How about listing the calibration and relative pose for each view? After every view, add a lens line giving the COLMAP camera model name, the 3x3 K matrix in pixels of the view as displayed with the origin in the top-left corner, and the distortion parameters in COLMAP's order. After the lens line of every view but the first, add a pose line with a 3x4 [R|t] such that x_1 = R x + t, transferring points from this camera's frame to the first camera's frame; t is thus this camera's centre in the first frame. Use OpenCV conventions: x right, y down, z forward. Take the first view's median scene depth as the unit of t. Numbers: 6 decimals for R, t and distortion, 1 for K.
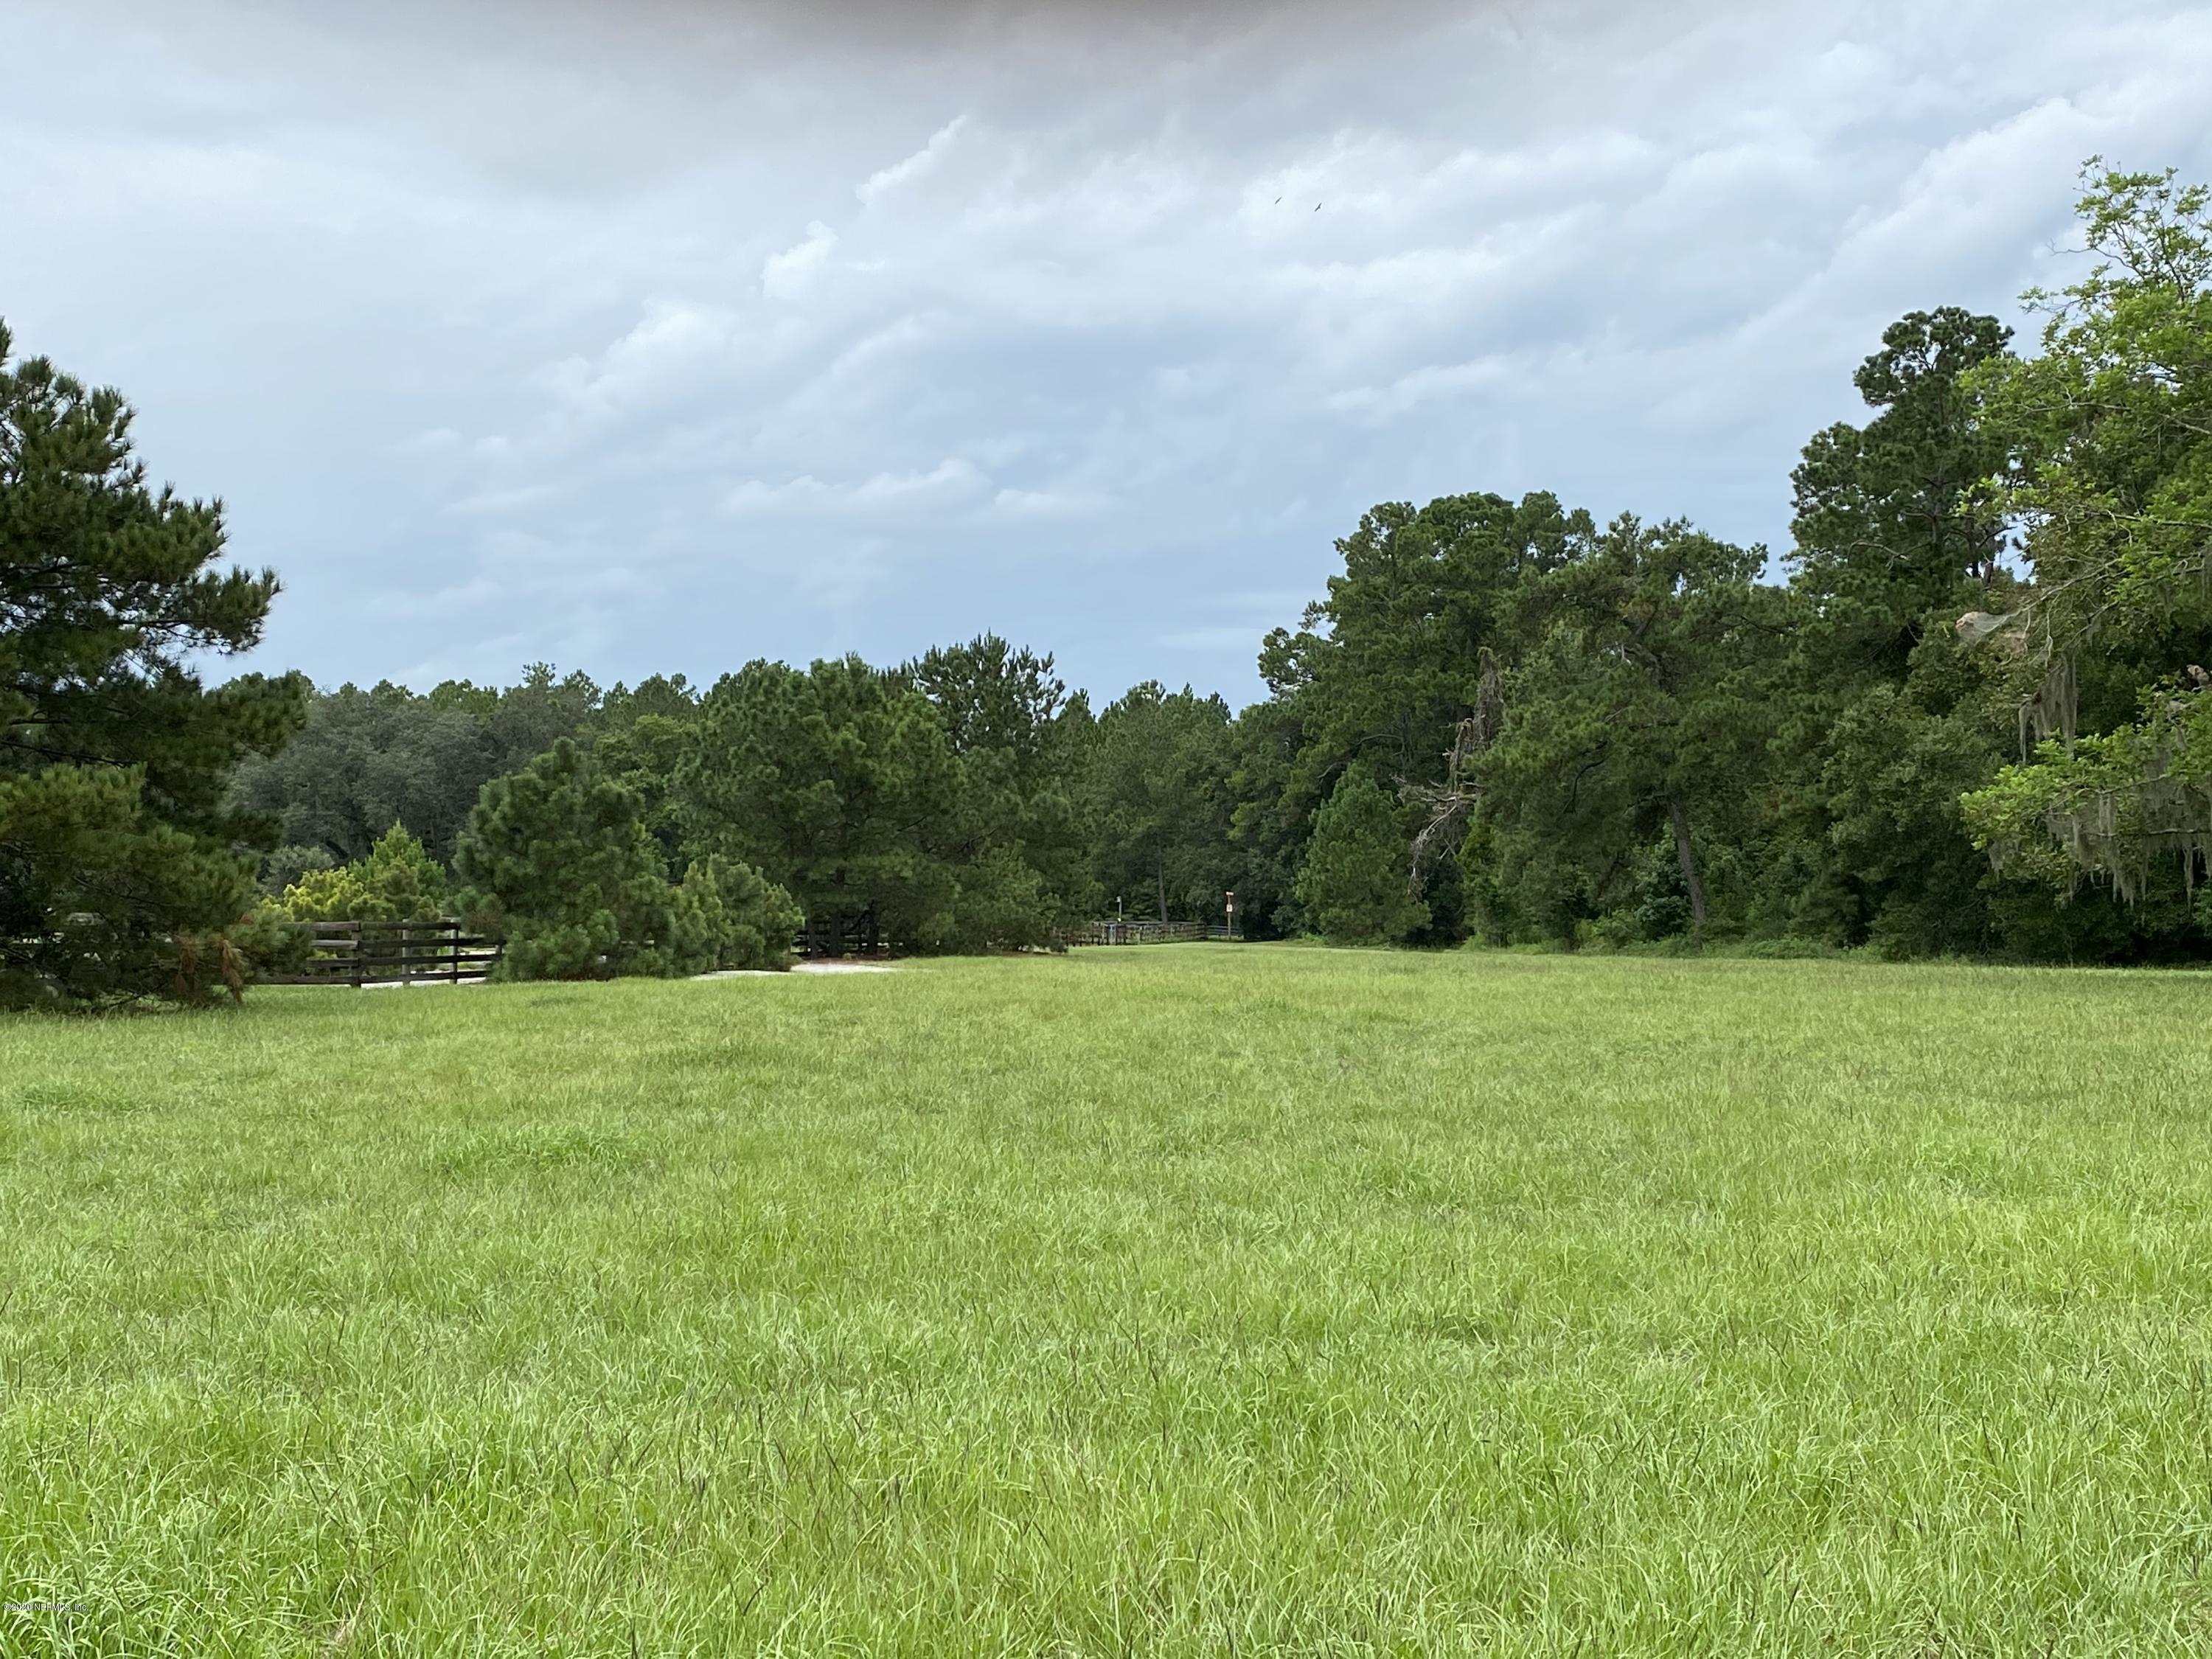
lens RADIAL K [[2657.1, 0, 1106.0], [0, 2657.1, 829.5], [0, 0, 1]] dist [0.185124, -0.591726]
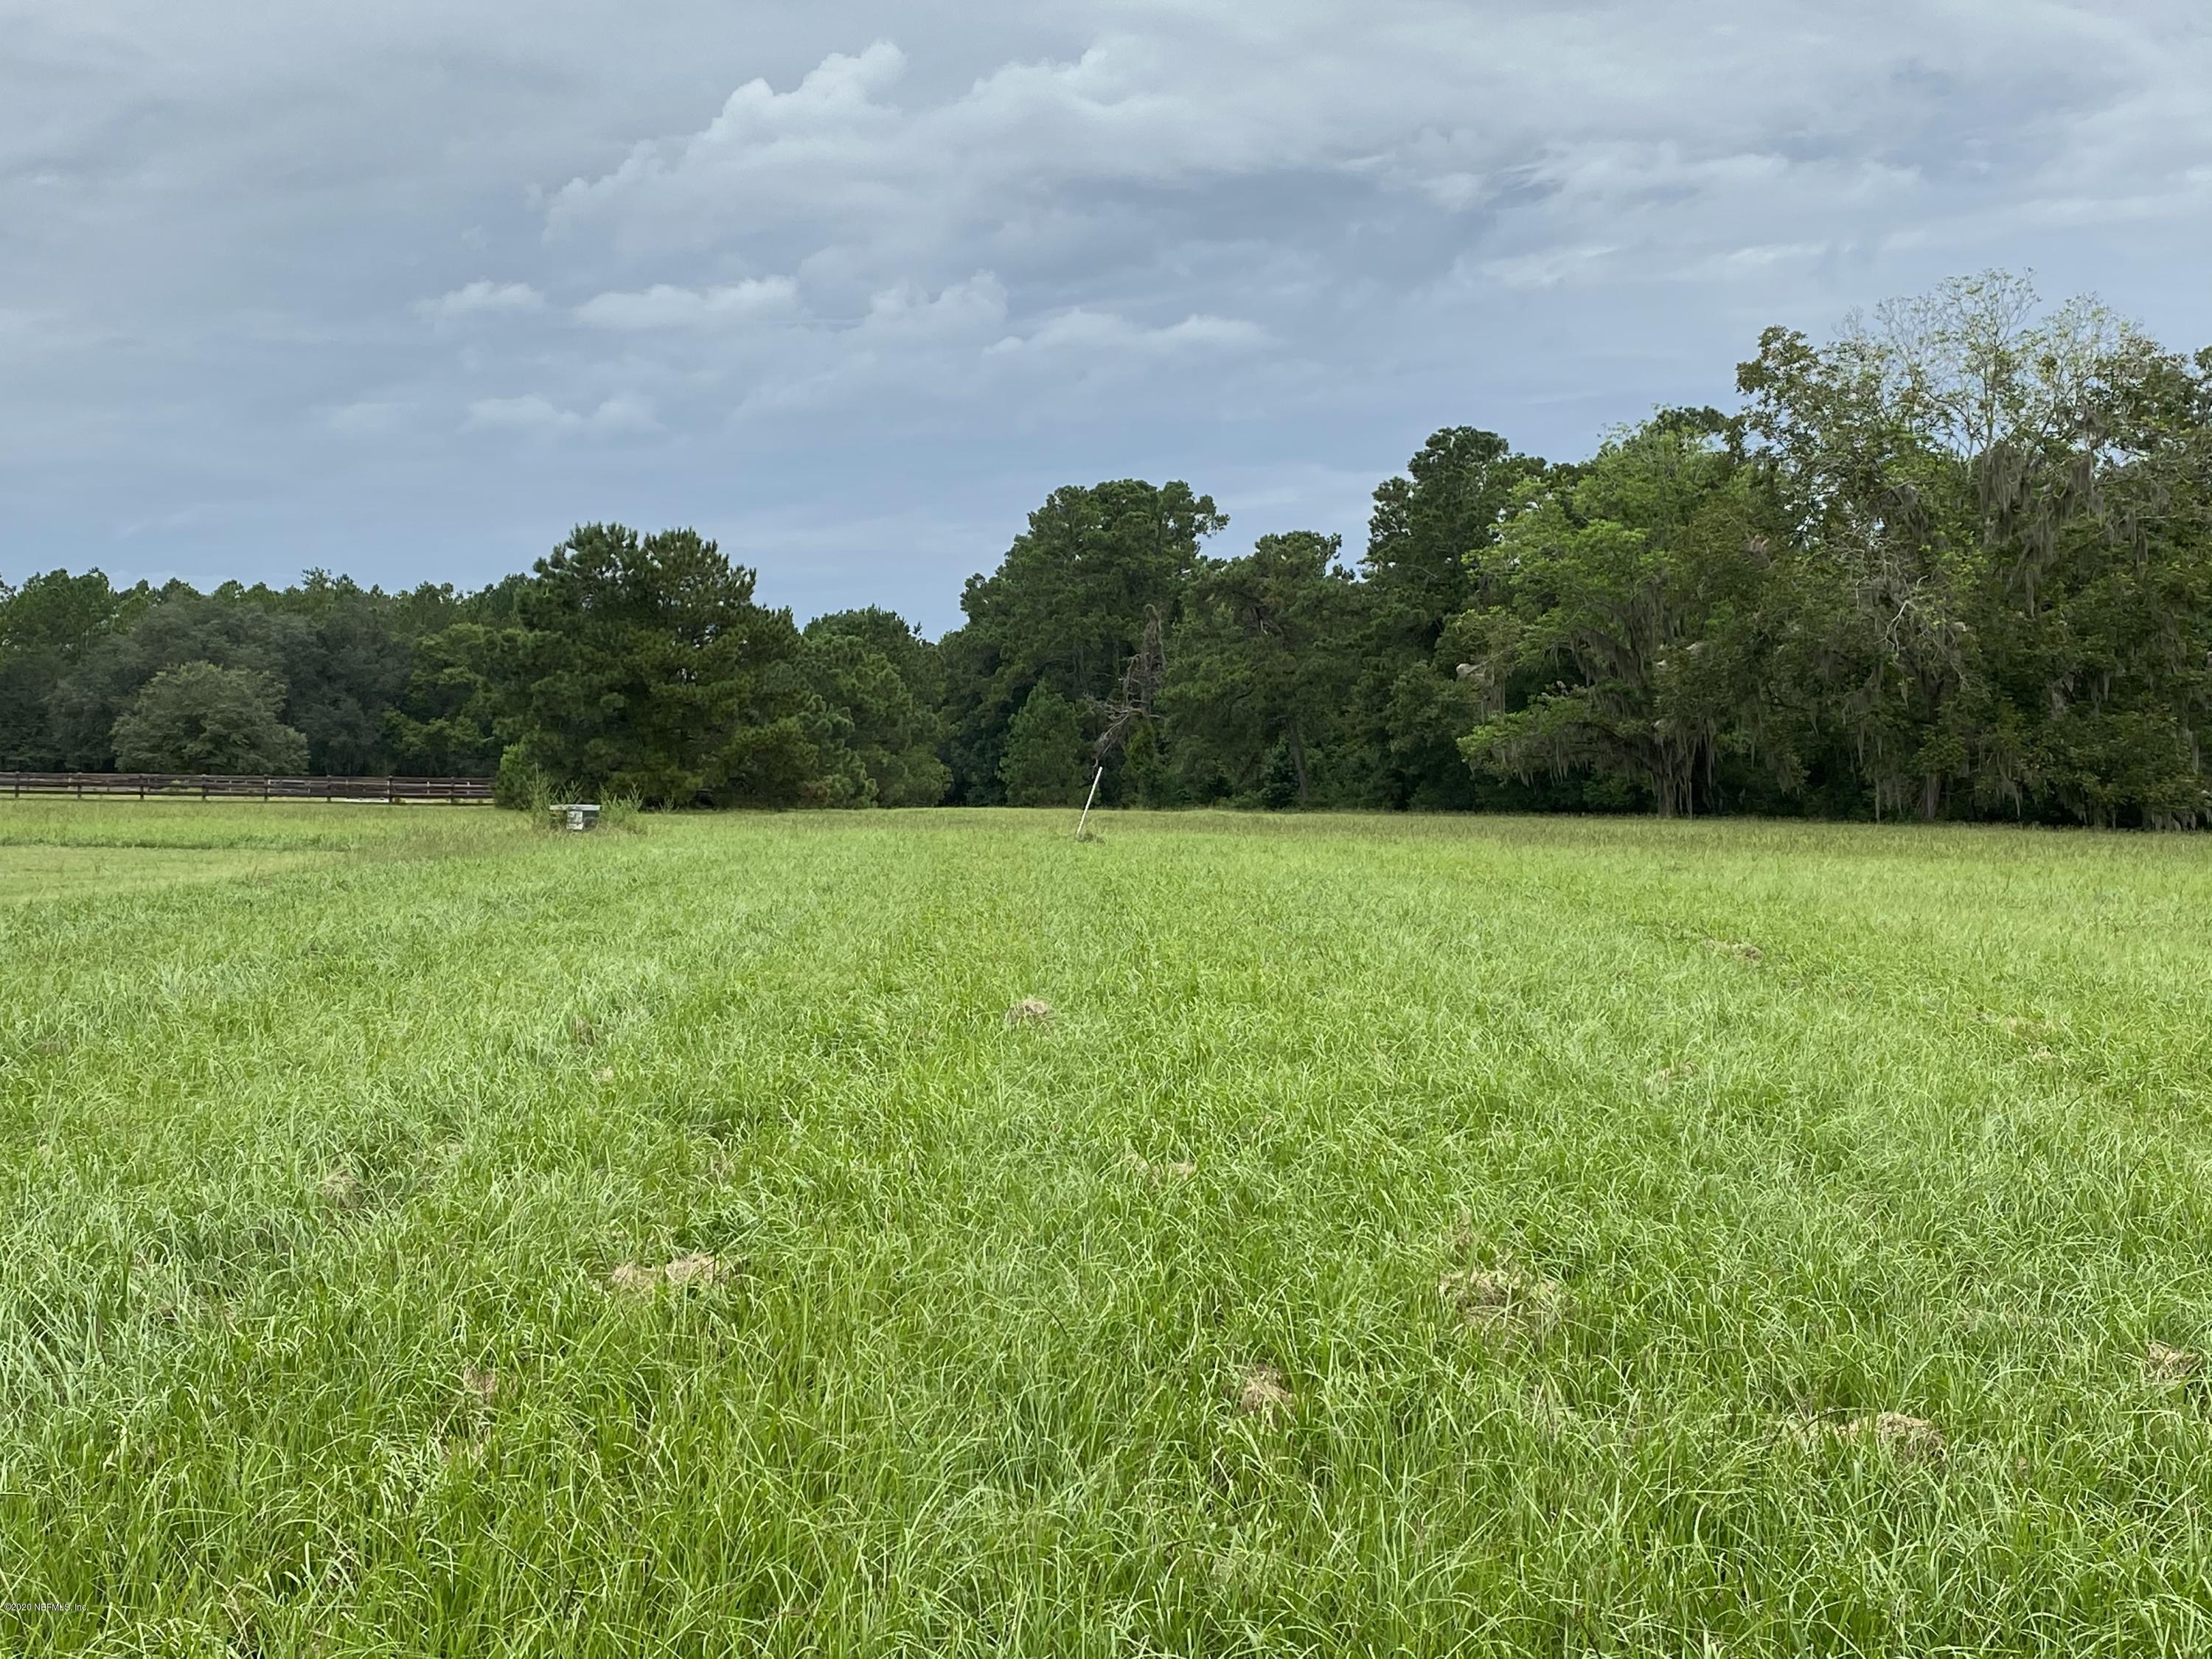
lens RADIAL K [[2657.1, 0, 1106.0], [0, 2657.1, 829.5], [0, 0, 1]] dist [0.185124, -0.591726]
pose [[0.985369, 0.014377, 0.169829, -0.143716], [-0.021741, 0.998899, 0.041576, -0.008866], [-0.169044, -0.044660, 0.984596, -0.472300]]
